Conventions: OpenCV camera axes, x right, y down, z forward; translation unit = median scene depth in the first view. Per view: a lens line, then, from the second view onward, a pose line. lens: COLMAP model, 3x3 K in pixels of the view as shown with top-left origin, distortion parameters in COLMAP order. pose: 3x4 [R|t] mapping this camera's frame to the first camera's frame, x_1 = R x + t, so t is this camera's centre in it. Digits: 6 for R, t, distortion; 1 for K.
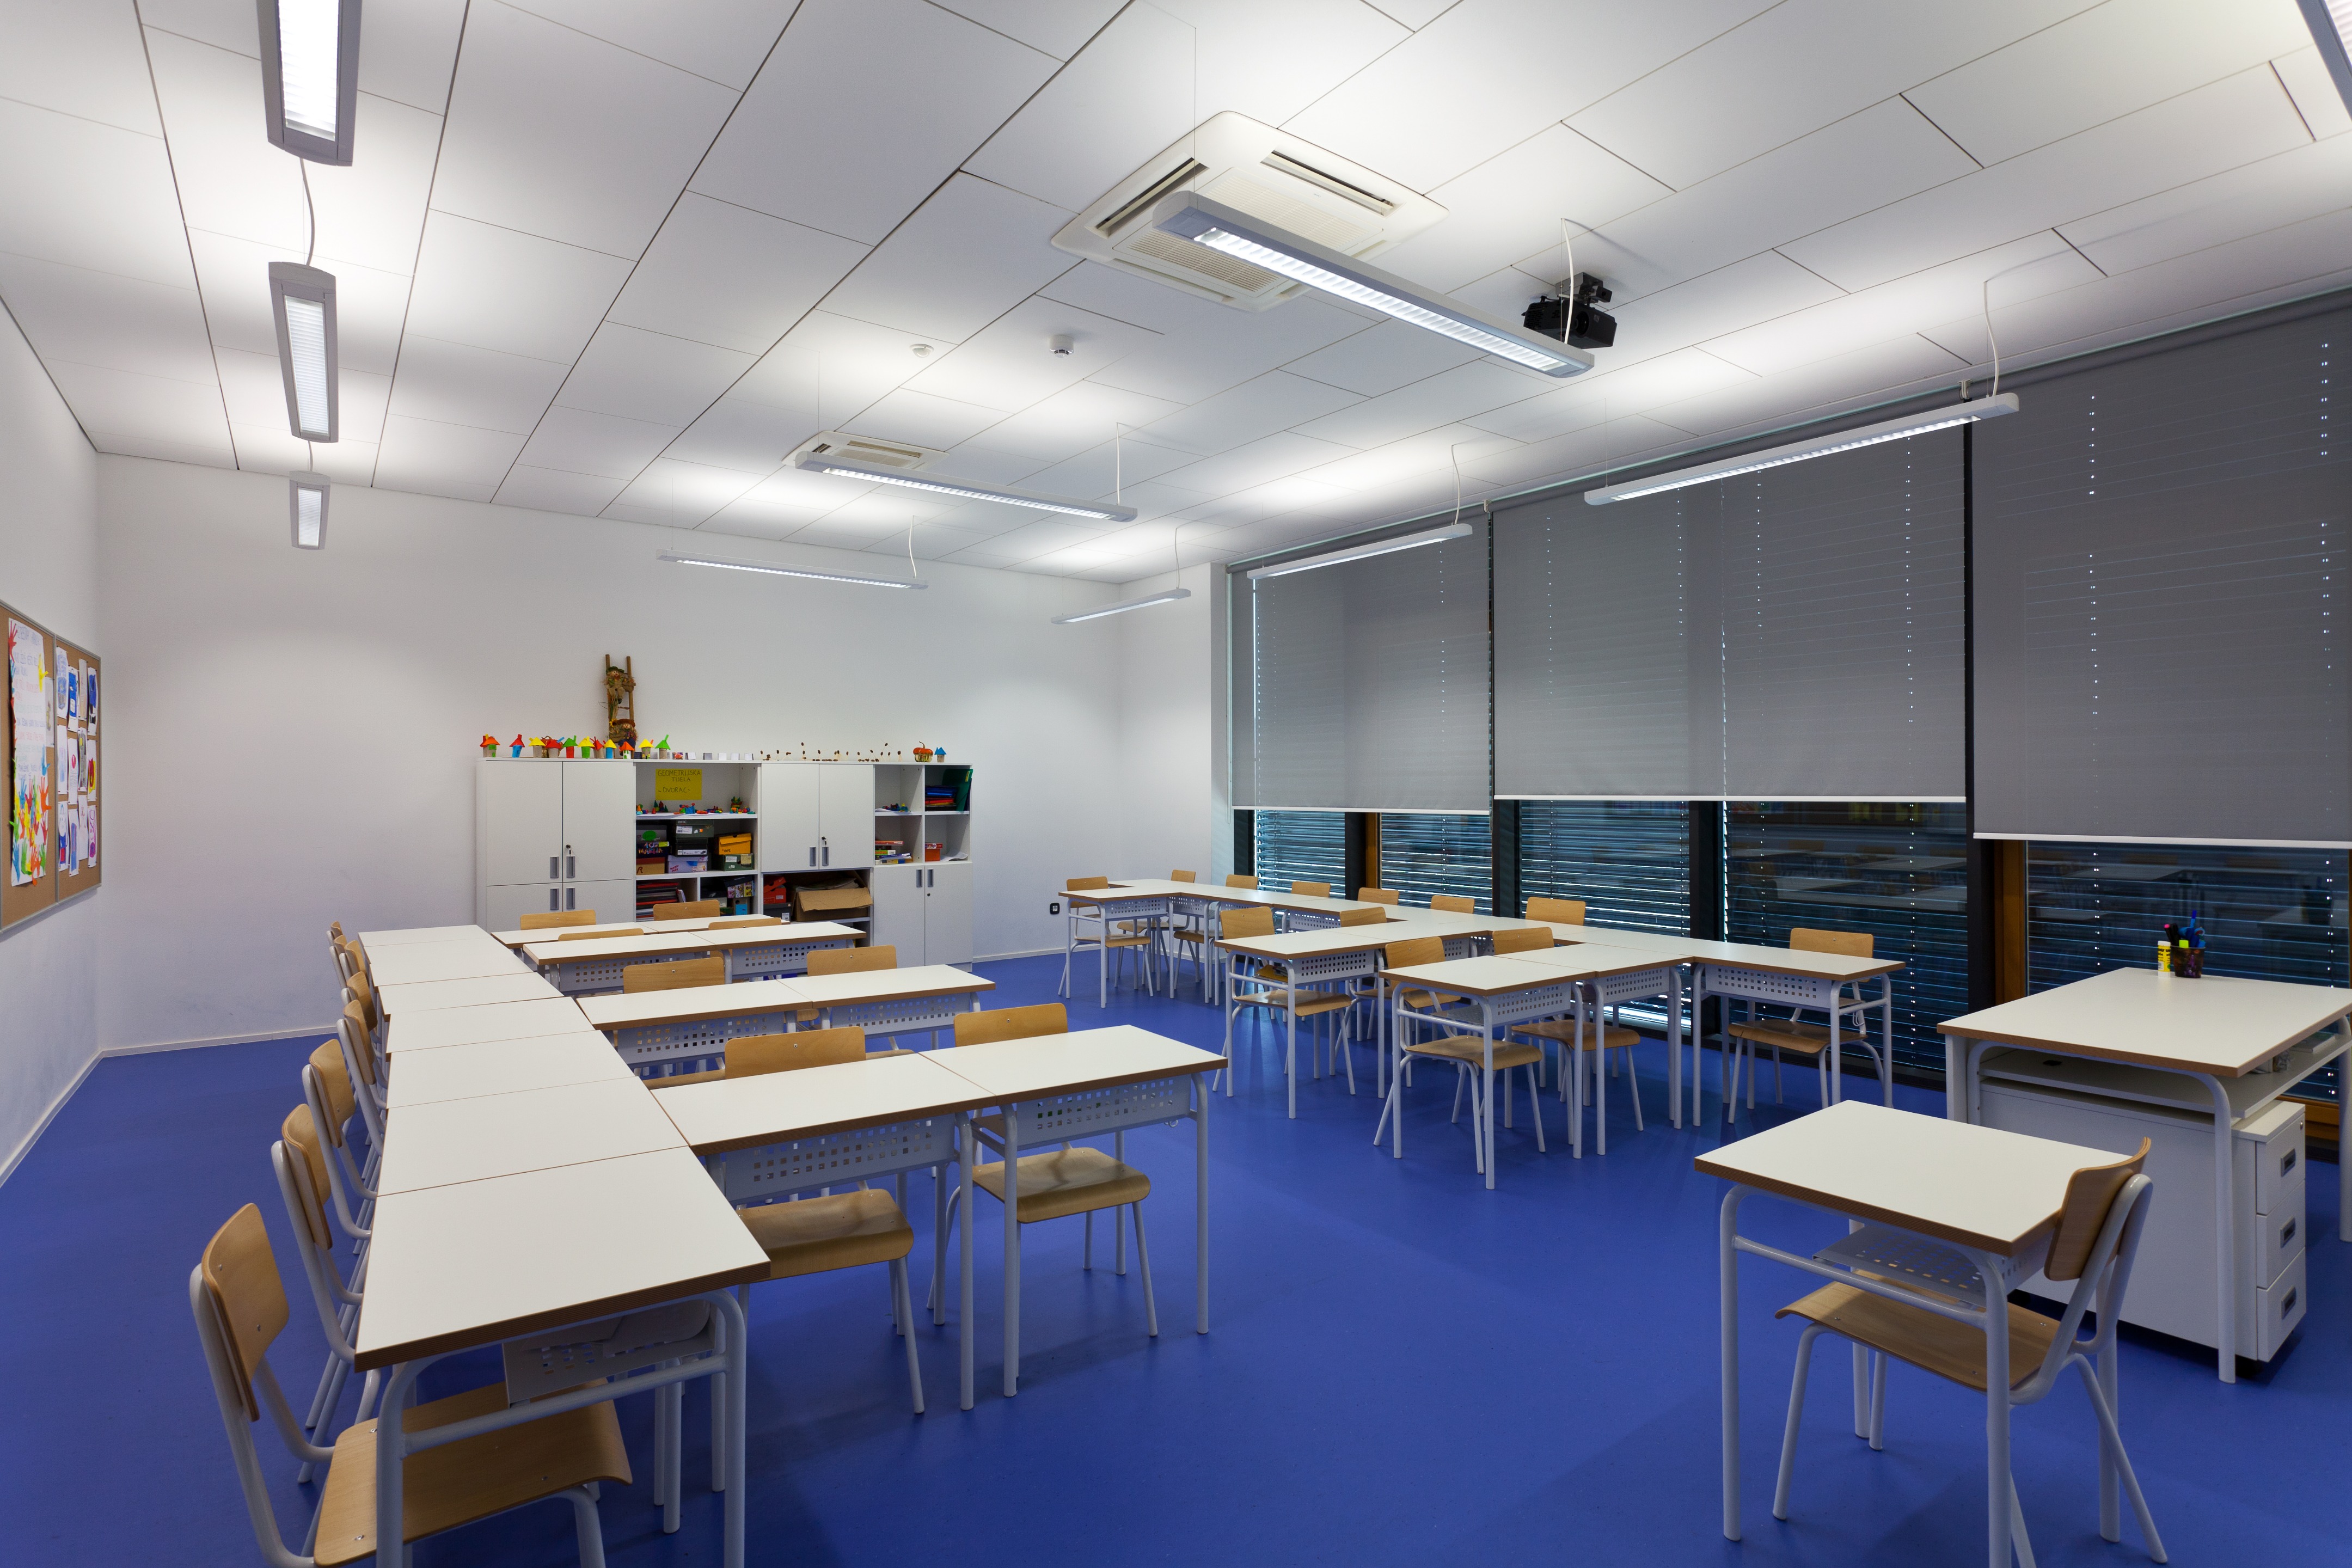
lens RADIAL K [[1128.7, 0, 1202.7], [0, 1128.7, 818.7], [0, 0, 1]] dist [0.002026, 0.001083]
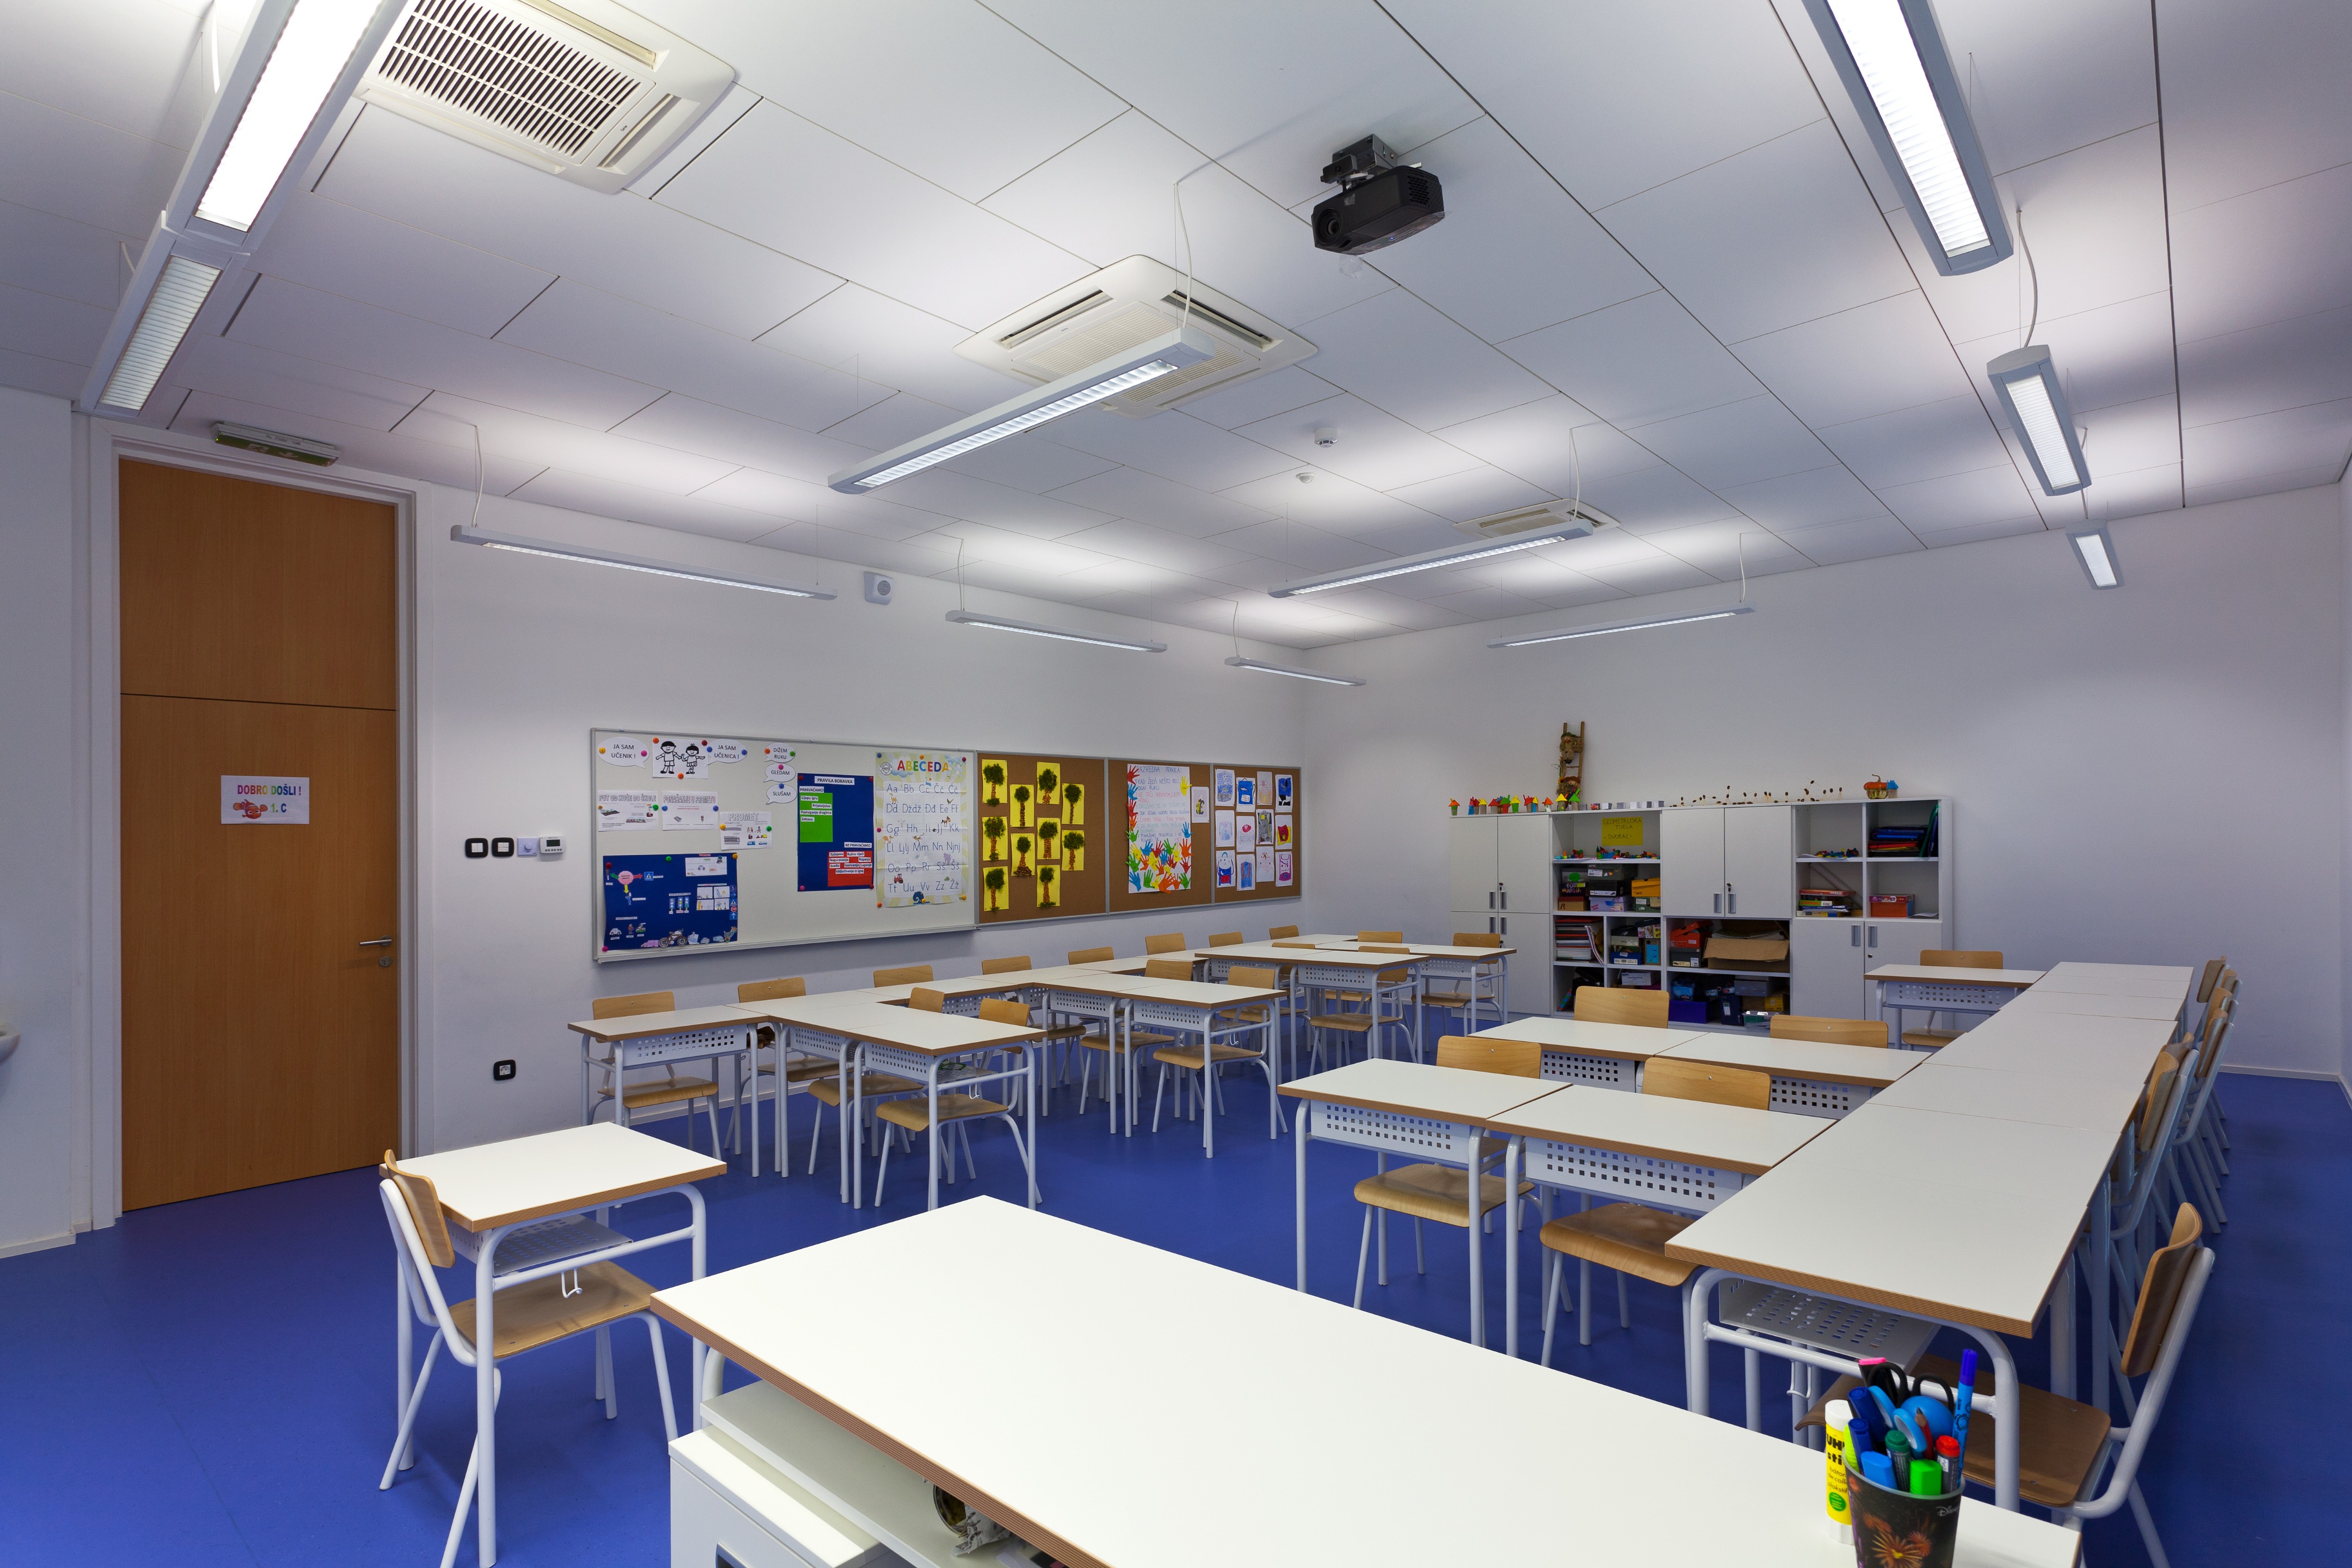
lens RADIAL K [[1128.7, 0, 1246.5], [0, 1128.7, 861.5], [0, 0, 1]] dist [0.002026, 0.001083]
pose [[0.199036, 0.014265, -0.979888, 0.549512], [-0.004245, 0.999897, 0.013694, -0.014734], [0.979983, 0.001434, 0.199077, 0.424190]]
